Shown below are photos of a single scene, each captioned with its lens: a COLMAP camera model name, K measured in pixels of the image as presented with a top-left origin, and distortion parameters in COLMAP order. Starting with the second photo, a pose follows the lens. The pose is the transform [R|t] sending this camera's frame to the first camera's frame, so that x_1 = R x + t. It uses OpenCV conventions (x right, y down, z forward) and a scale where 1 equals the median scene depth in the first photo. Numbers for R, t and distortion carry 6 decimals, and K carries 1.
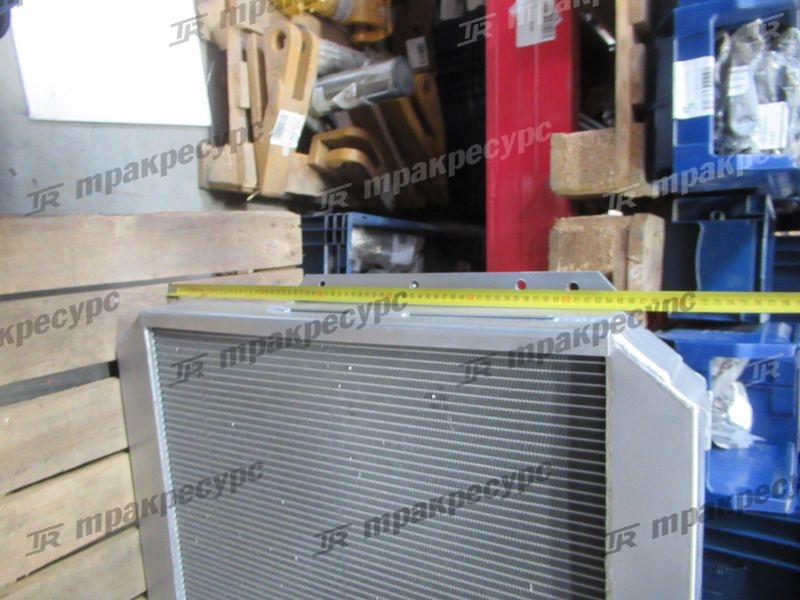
lens RADIAL K [[593.9, 0, 400.0], [0, 593.9, 300.0], [0, 0, 1]] dist [0.003936, -0.002615]
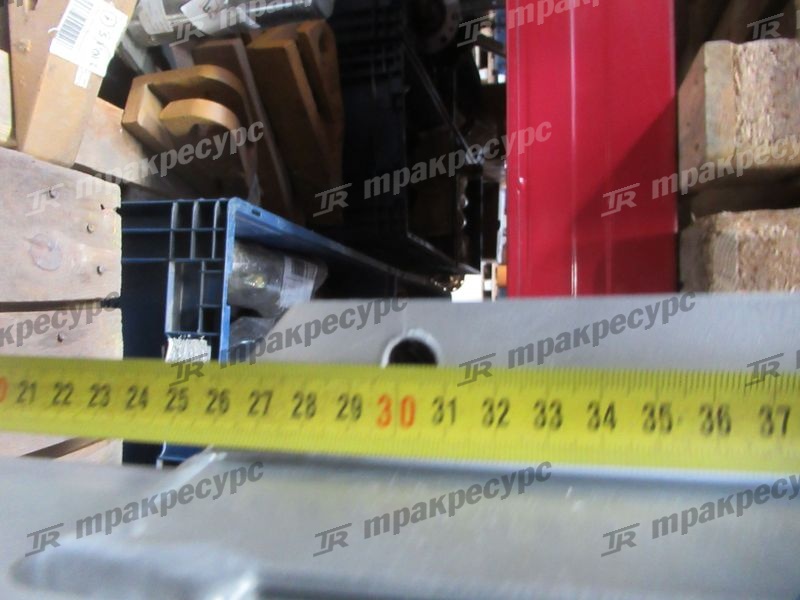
lens RADIAL K [[593.9, 0, 400.0], [0, 593.9, 300.0], [0, 0, 1]] dist [0.003936, -0.002615]
pose [[0.941206, 0.025901, 0.336839, -0.118011], [0.007214, 0.995288, -0.096690, -0.016090], [-0.337756, 0.093436, 0.936585, 0.520226]]
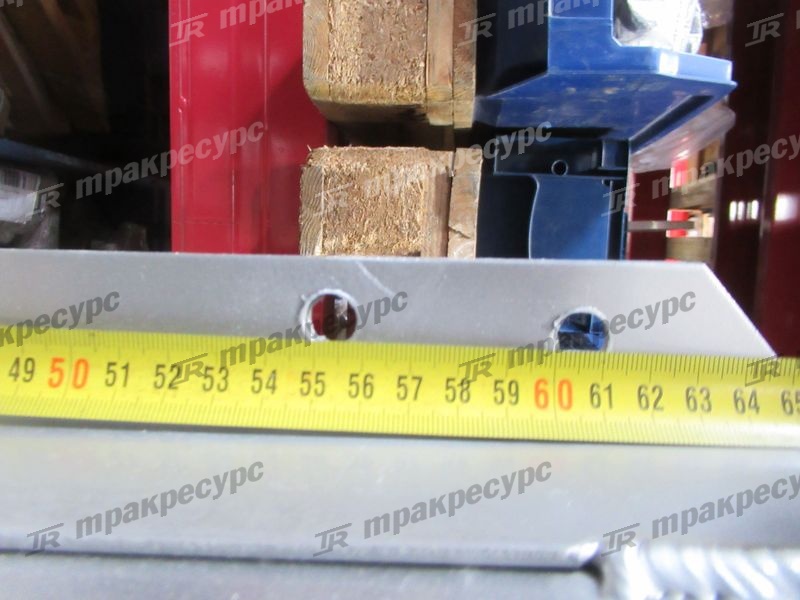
lens RADIAL K [[593.9, 0, 400.0], [0, 593.9, 300.0], [0, 0, 1]] dist [0.003936, -0.002615]
pose [[0.873549, -0.008200, 0.486668, 0.062060], [-0.015028, 0.998927, 0.043806, -0.021323], [-0.486505, -0.045581, 0.872488, 0.411502]]
